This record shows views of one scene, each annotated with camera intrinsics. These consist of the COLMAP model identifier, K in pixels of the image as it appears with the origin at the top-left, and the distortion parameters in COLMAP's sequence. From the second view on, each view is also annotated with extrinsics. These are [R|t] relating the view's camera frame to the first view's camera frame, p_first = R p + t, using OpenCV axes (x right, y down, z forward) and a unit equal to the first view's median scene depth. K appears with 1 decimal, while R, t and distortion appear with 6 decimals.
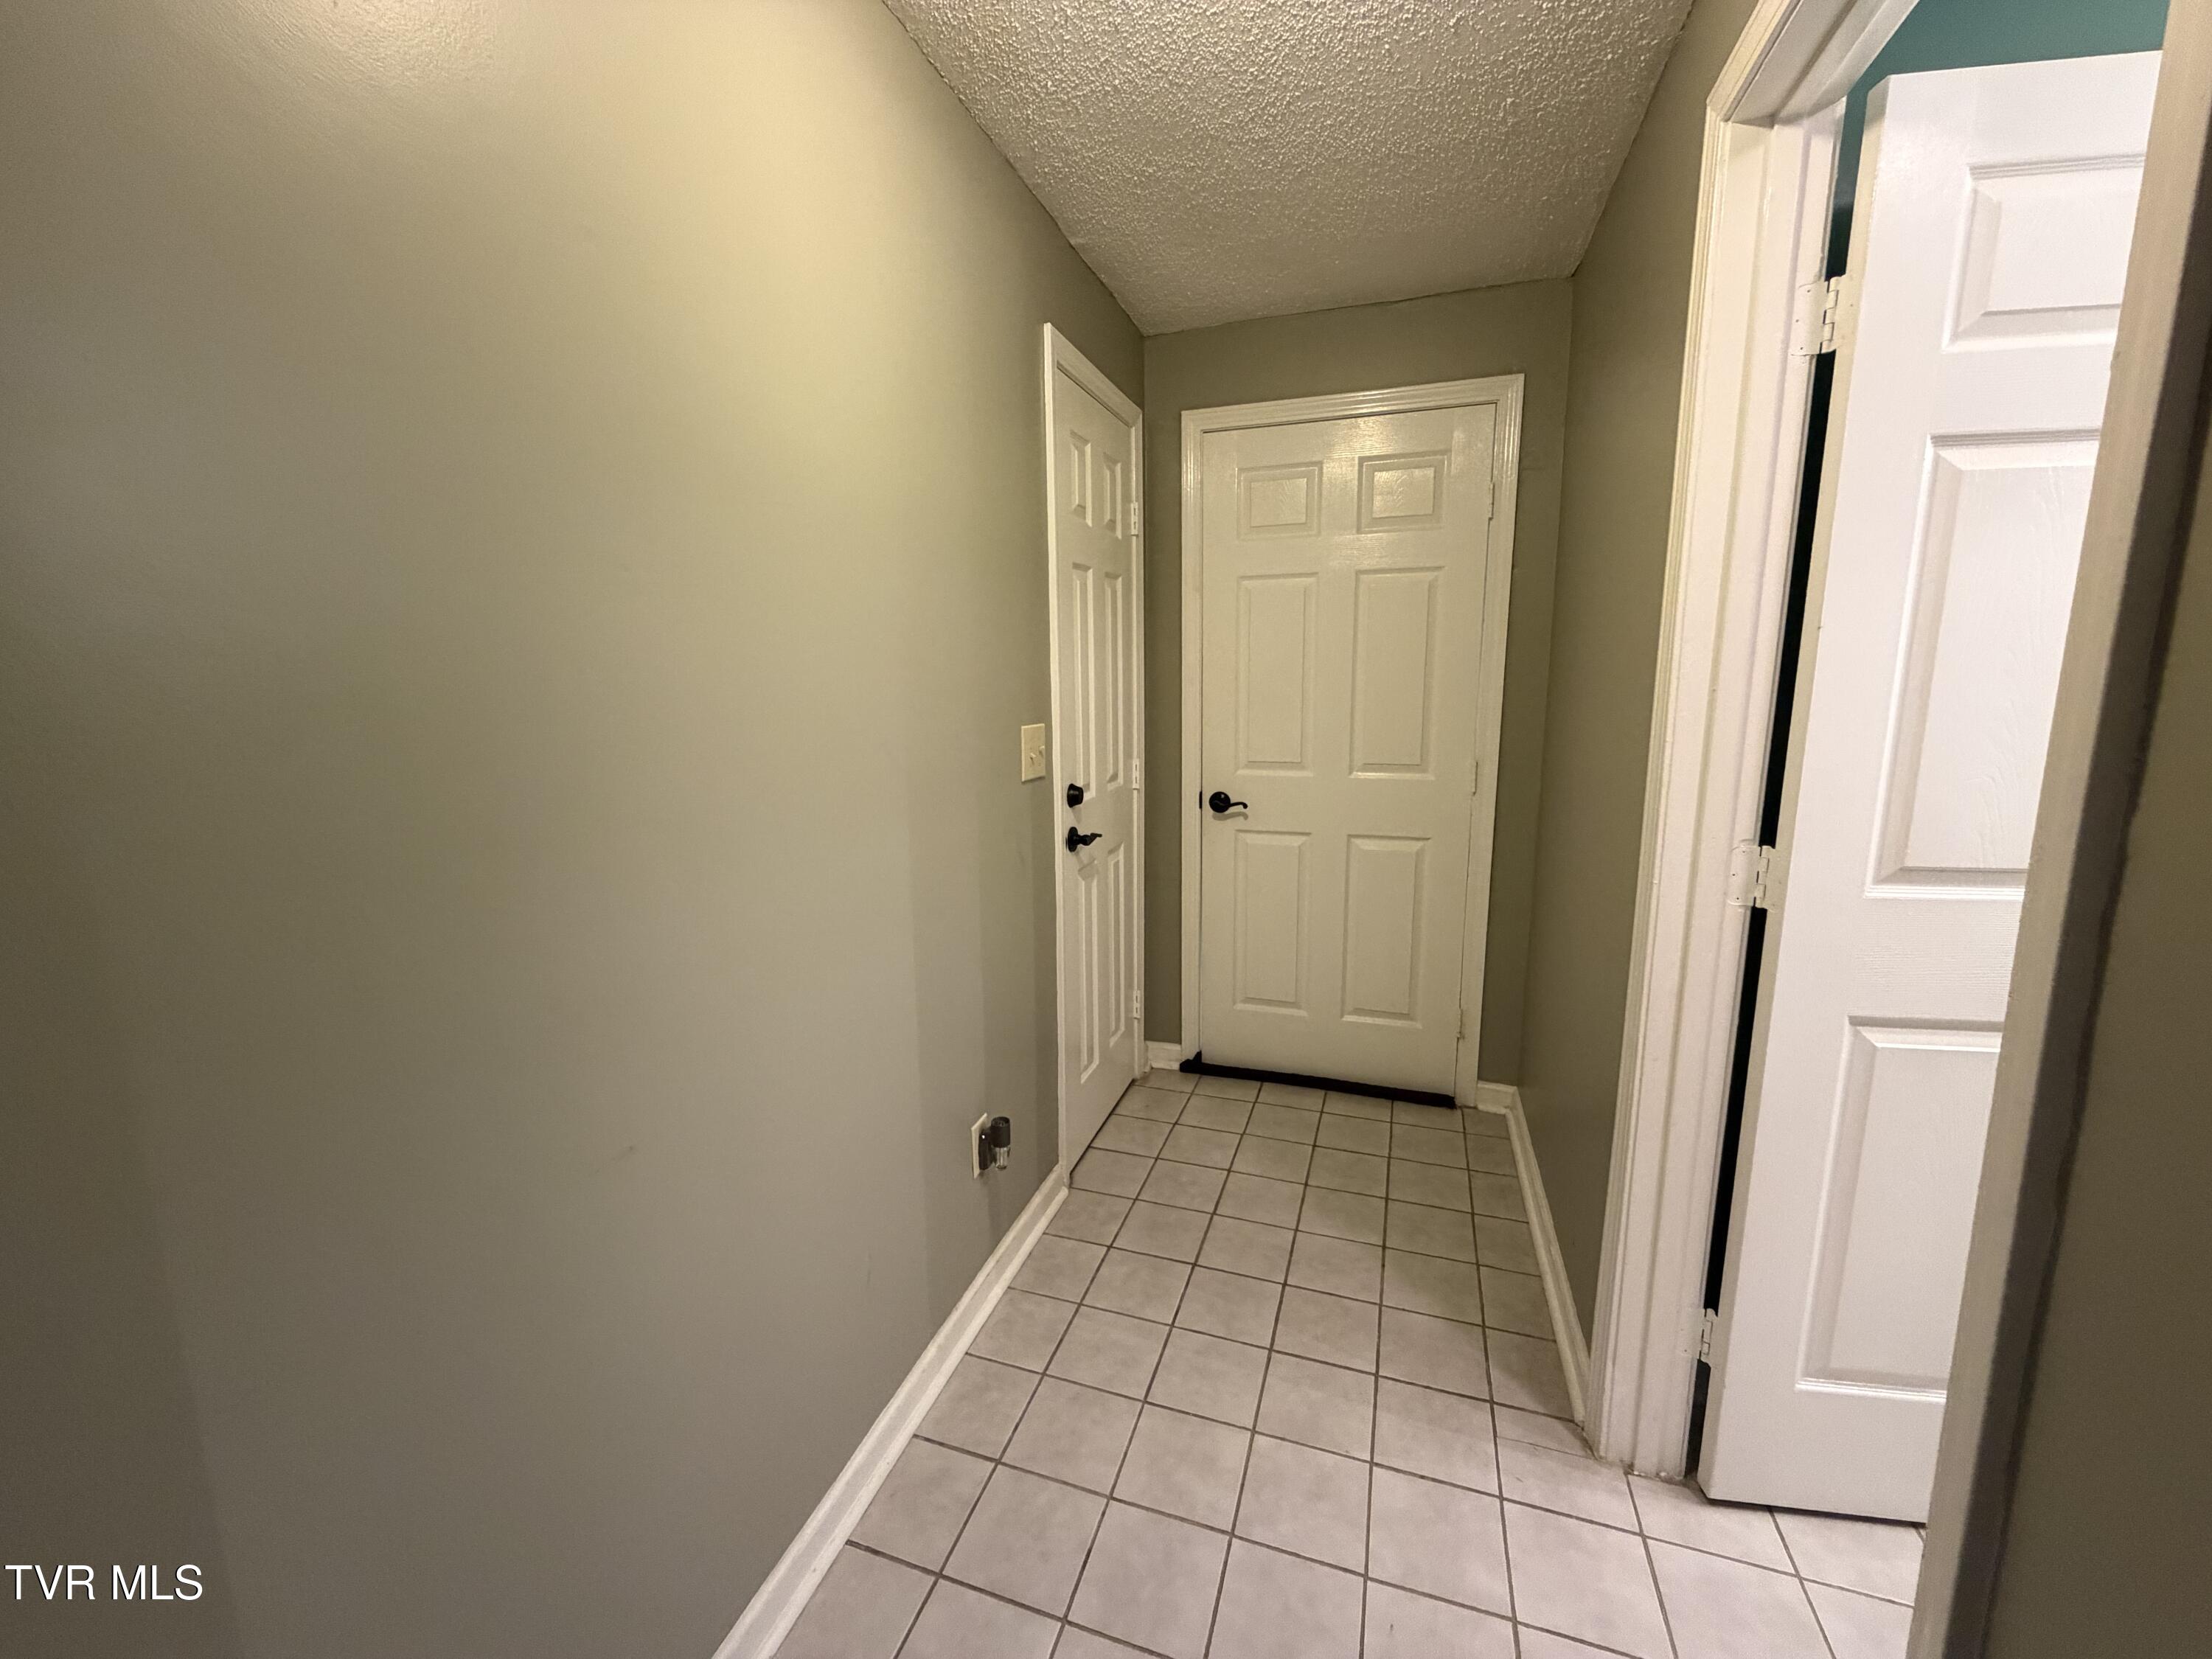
lens RADIAL K [[883.1, 0, 1099.8], [0, 883.1, 829.7], [0, 0, 1]] dist [-0.000478, -0.000042]
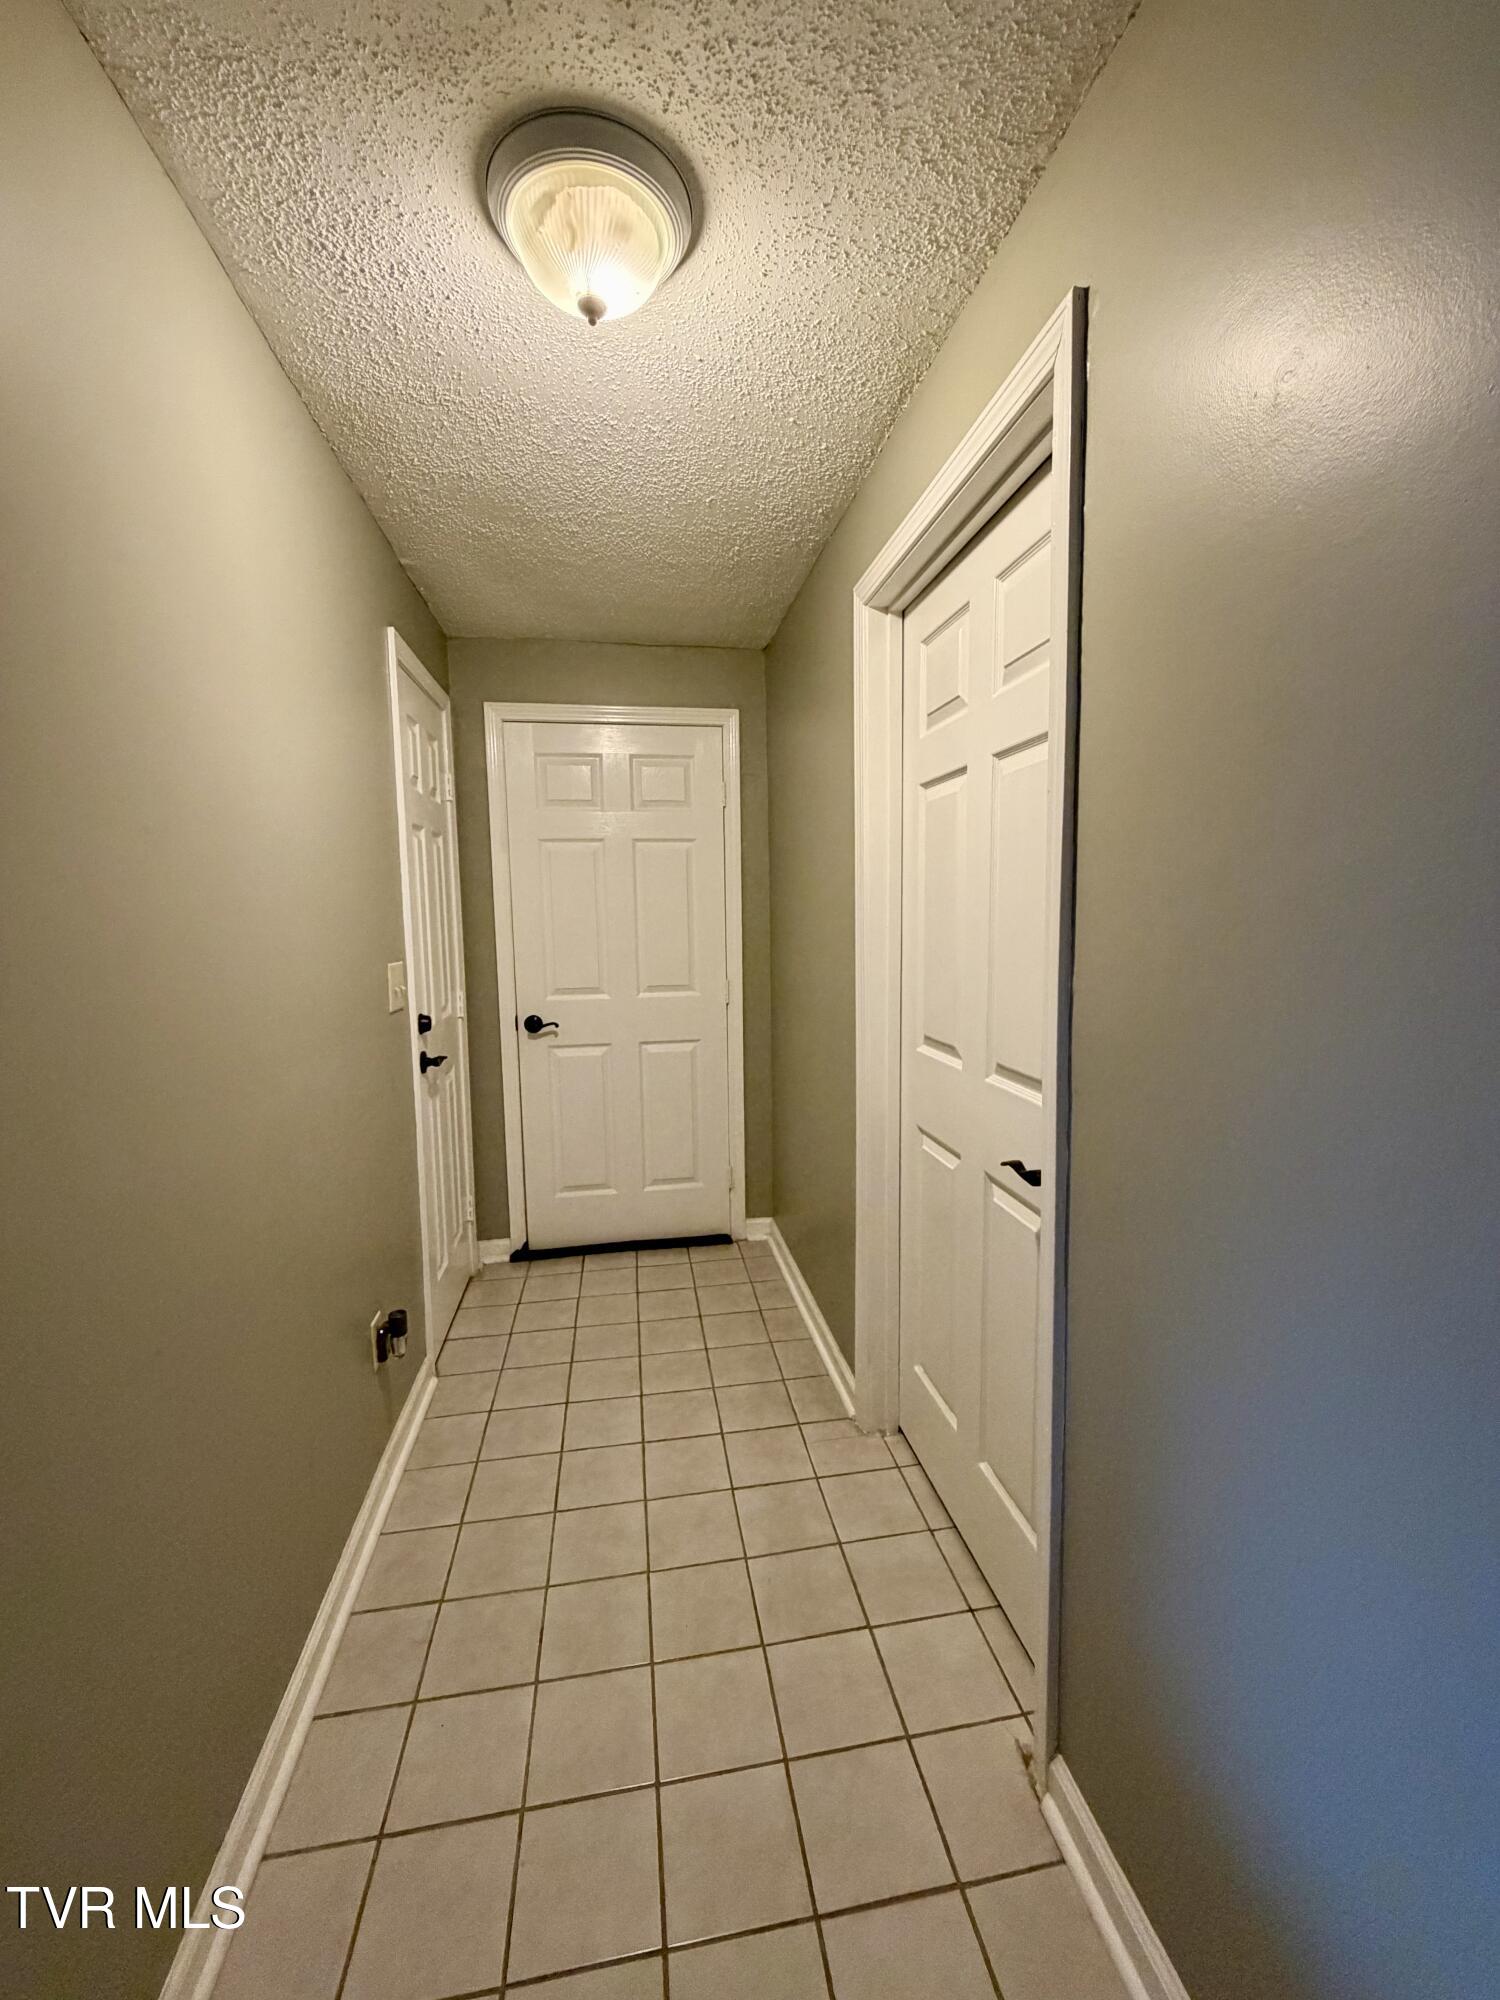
lens RADIAL K [[798.5, 0, 754.9], [0, 798.5, 995.7], [0, 0, 1]] dist [-0.000478, -0.000042]
pose [[0.877850, -0.050208, 0.476298, -0.122723], [0.085069, 0.995022, -0.051900, 0.013314], [-0.471321, 0.086079, 0.877751, -0.097850]]
